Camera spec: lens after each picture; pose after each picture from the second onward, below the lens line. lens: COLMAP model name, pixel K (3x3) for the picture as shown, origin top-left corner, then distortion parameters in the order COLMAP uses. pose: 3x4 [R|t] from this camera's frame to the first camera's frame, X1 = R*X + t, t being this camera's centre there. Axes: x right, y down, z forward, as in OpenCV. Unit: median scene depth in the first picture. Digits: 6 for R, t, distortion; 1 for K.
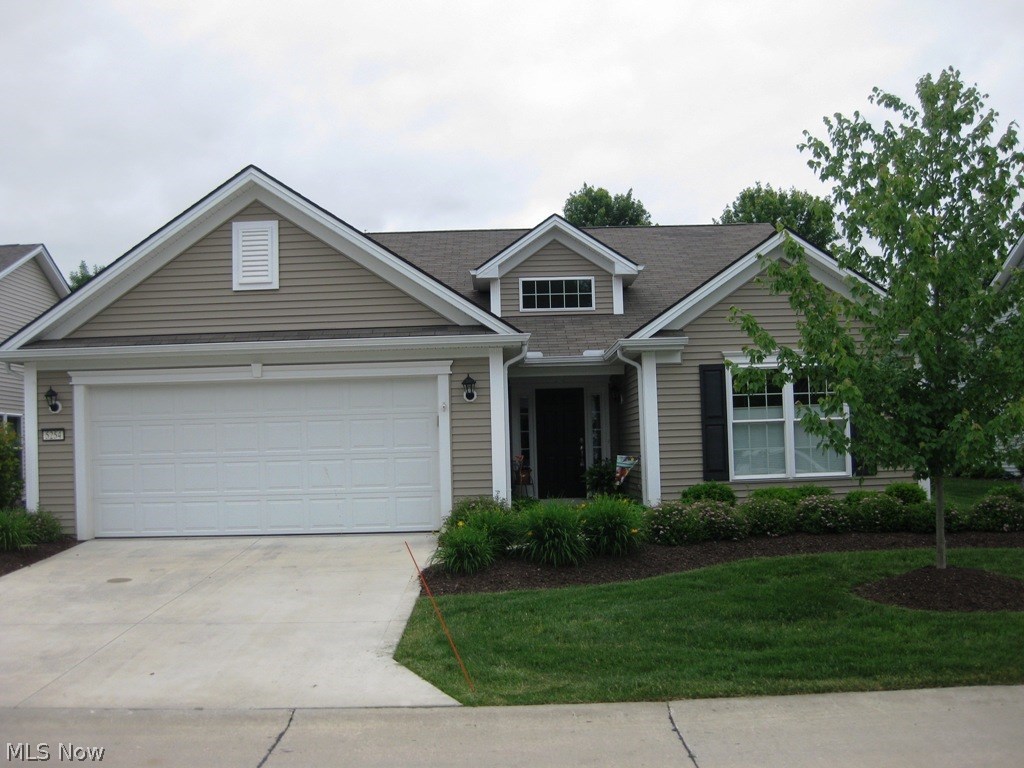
lens RADIAL K [[1045.1, 0, 510.8], [0, 1045.1, 418.8], [0, 0, 1]] dist [-0.170370, 0.111048]
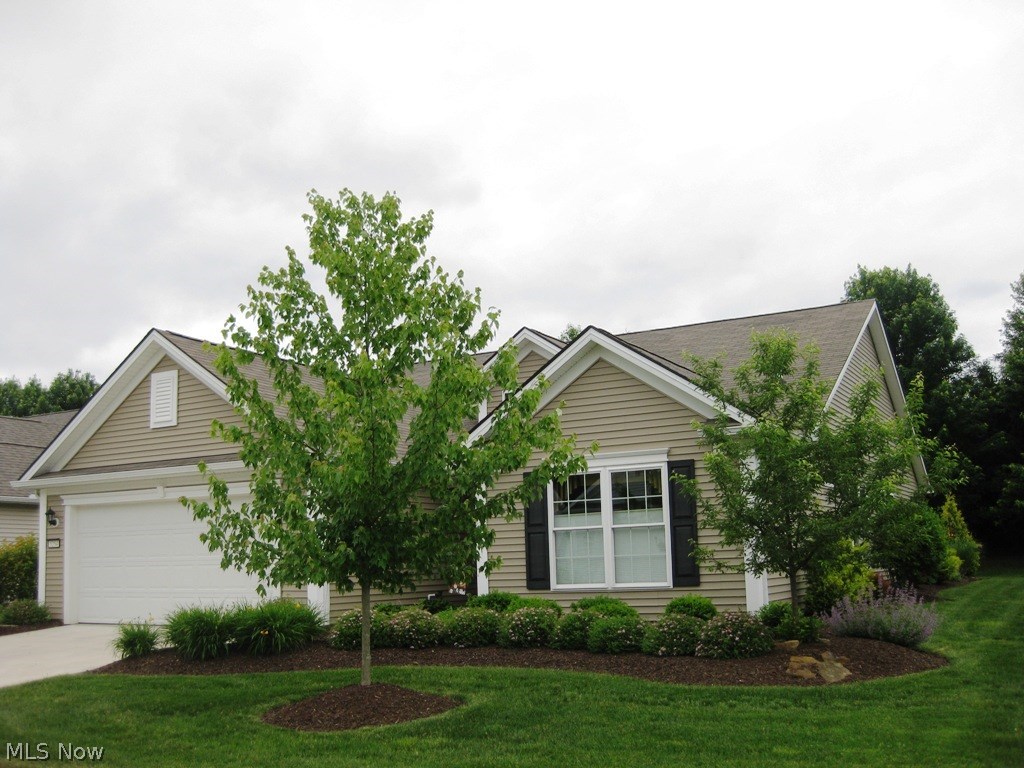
lens RADIAL K [[1045.1, 0, 510.8], [0, 1045.1, 418.8], [0, 0, 1]] dist [-0.170370, 0.111048]
pose [[0.874695, -0.063285, -0.480525, 0.660625], [0.018522, 0.995079, -0.097337, -0.005968], [0.484321, 0.076239, 0.871563, 0.114810]]
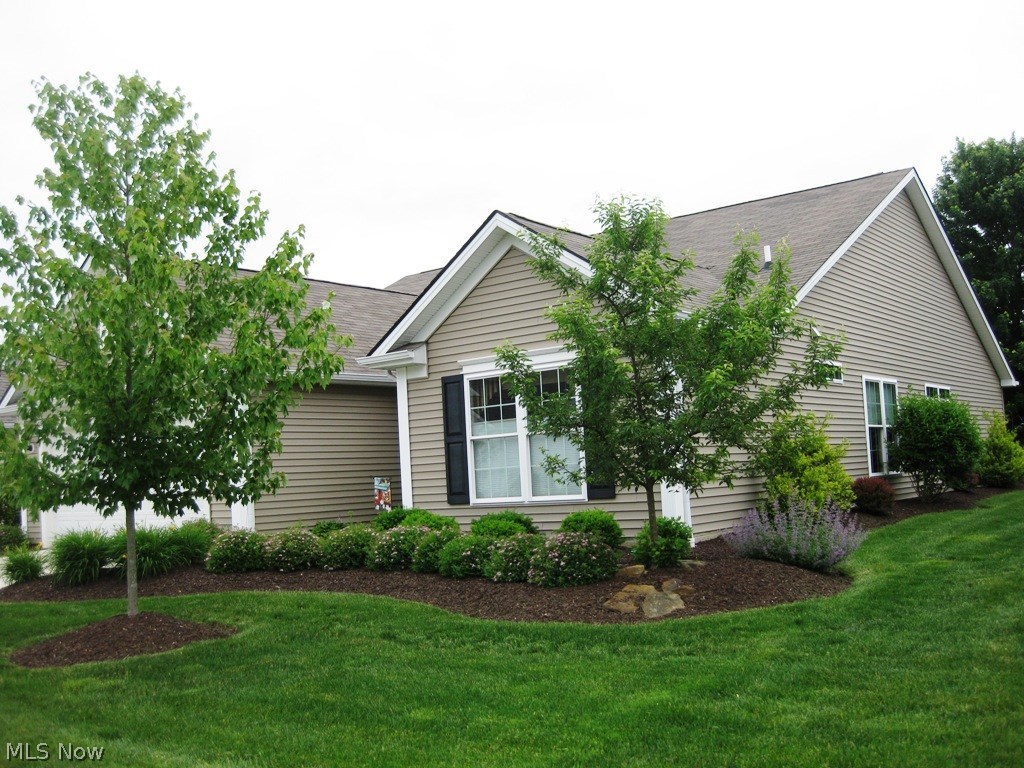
lens RADIAL K [[1045.1, 0, 510.8], [0, 1045.1, 418.8], [0, 0, 1]] dist [-0.170370, 0.111048]
pose [[0.787146, -0.048387, -0.614866, 0.796059], [0.049233, 0.998666, -0.015562, 0.001728], [0.614799, -0.018023, 0.788478, 0.314774]]
